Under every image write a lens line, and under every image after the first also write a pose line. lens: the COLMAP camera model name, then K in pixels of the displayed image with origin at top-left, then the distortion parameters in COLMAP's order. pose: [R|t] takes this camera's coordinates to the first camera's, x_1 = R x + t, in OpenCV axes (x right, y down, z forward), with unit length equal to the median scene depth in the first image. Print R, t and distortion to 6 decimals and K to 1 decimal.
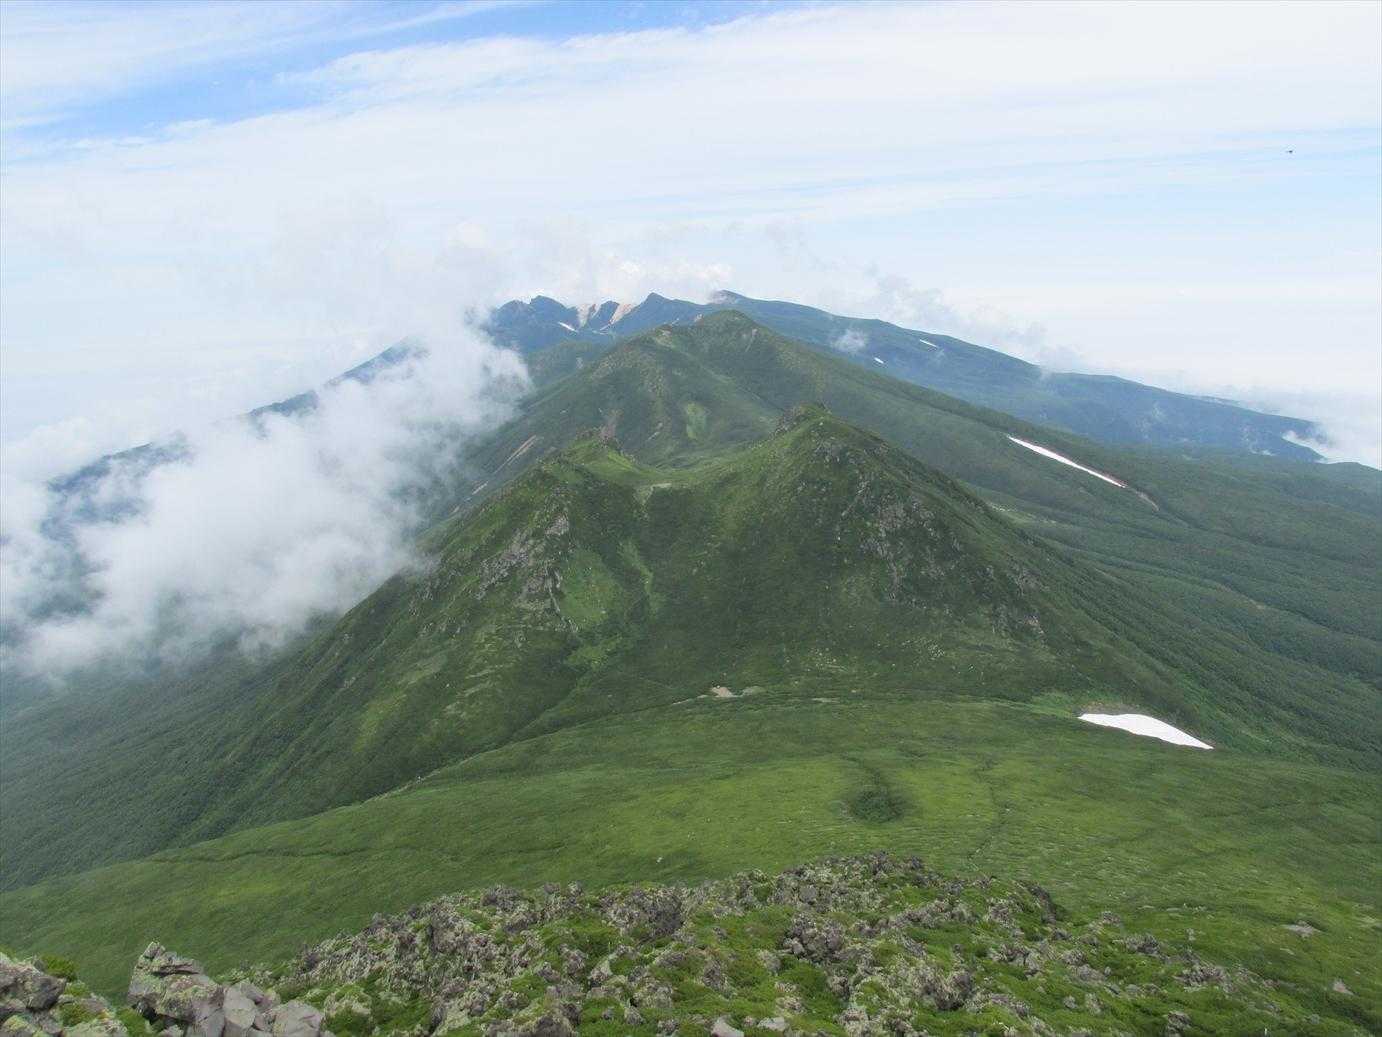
lens RADIAL K [[1157.7, 0, 699.3], [0, 1157.7, 525.4], [0, 0, 1]] dist [-0.002567, 0.005451]
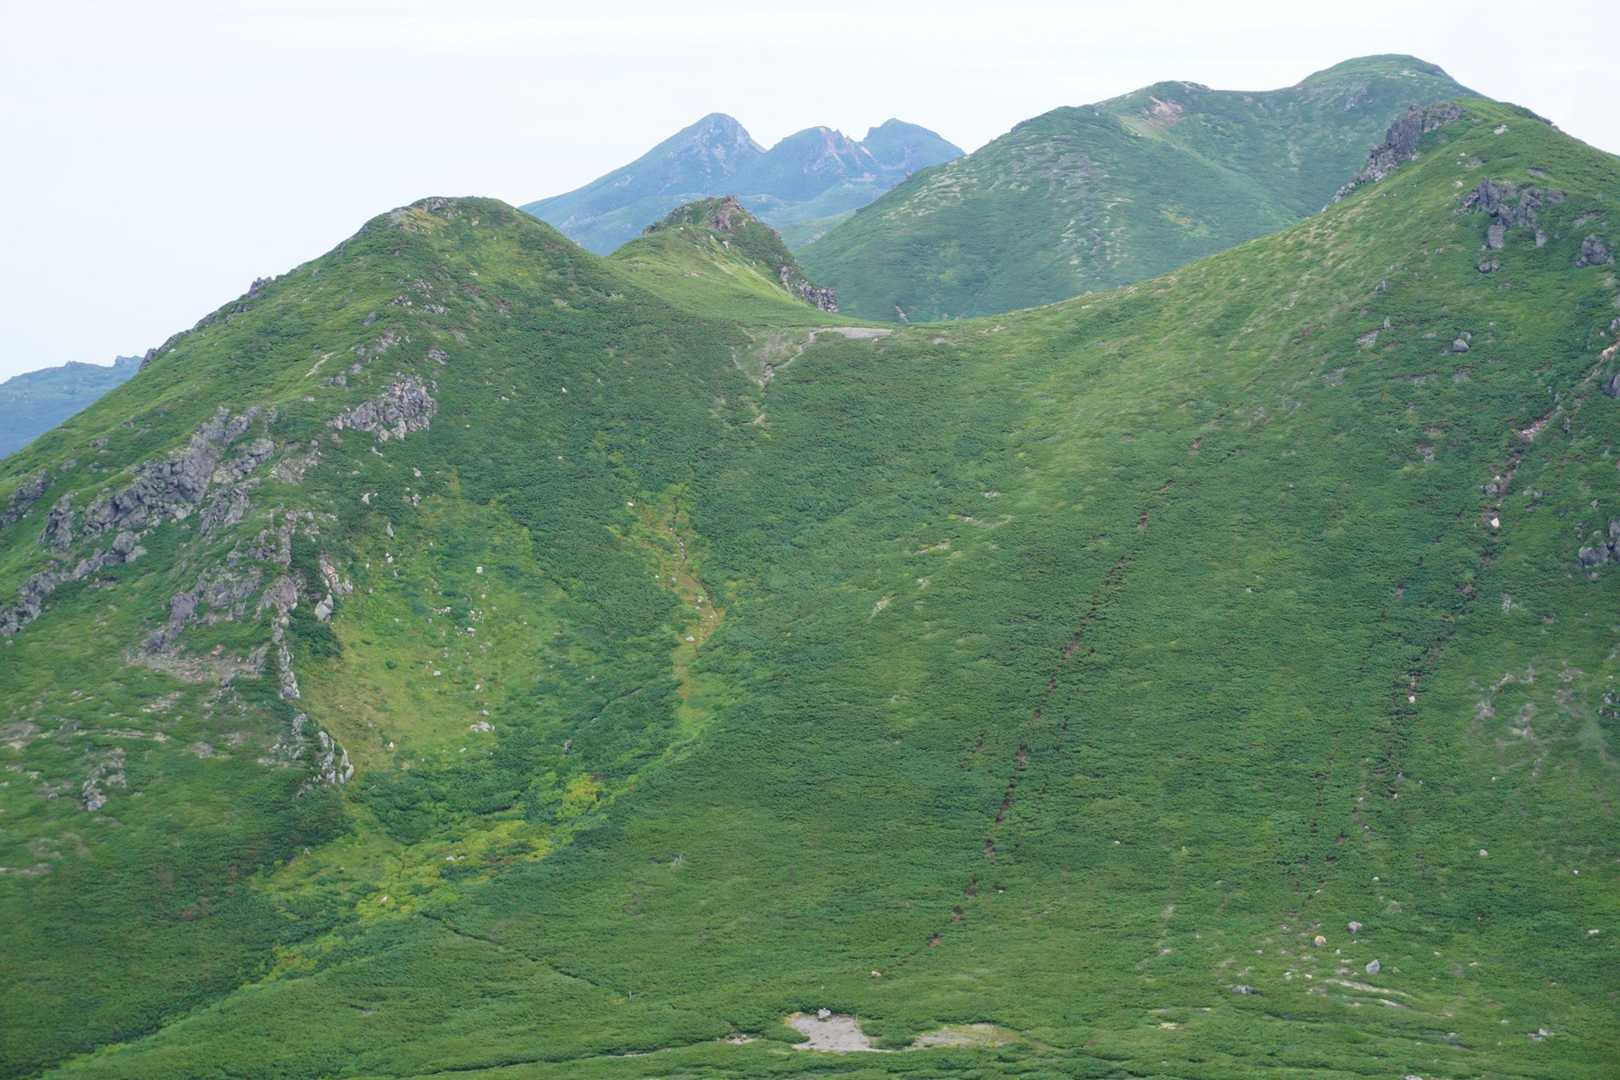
lens RADIAL K [[3339.4, 0, 807.3], [0, 3339.4, 537.0], [0, 0, 1]] dist [0.009610, 0.000000]
pose [[0.978868, 0.069869, -0.192184, 0.115086], [-0.092232, 0.989644, -0.109990, 0.103628], [0.182509, 0.125391, 0.975176, 0.306104]]
